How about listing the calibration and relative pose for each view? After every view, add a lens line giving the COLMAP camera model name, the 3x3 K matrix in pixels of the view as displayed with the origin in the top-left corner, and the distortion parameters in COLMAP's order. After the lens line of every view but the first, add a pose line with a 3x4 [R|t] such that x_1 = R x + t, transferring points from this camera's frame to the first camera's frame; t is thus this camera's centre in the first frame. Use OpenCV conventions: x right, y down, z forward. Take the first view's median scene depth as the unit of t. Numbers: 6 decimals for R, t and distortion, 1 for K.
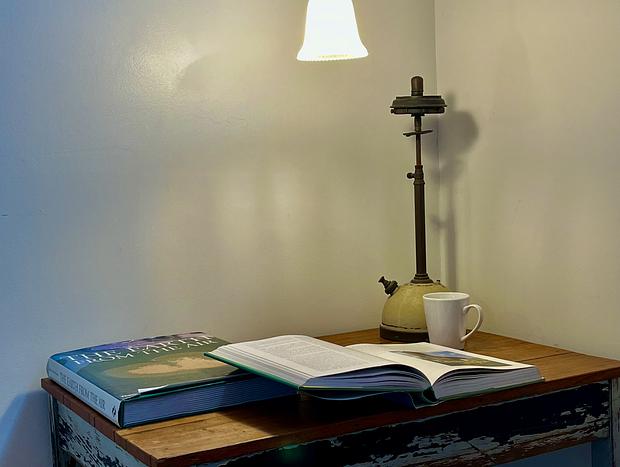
lens RADIAL K [[883.0, 0, 310.0], [0, 883.0, 233.5], [0, 0, 1]] dist [0.183775, -0.751240]
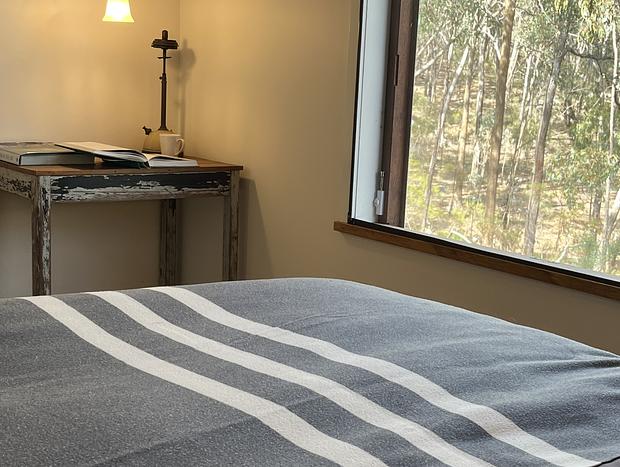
lens RADIAL K [[883.0, 0, 310.0], [0, 883.0, 233.5], [0, 0, 1]] dist [0.183775, -0.751240]
pose [[0.983737, 0.058774, 0.169727, 0.128072], [-0.075171, 0.992931, 0.091853, 0.080442], [-0.163129, -0.103118, 0.981201, -1.170732]]
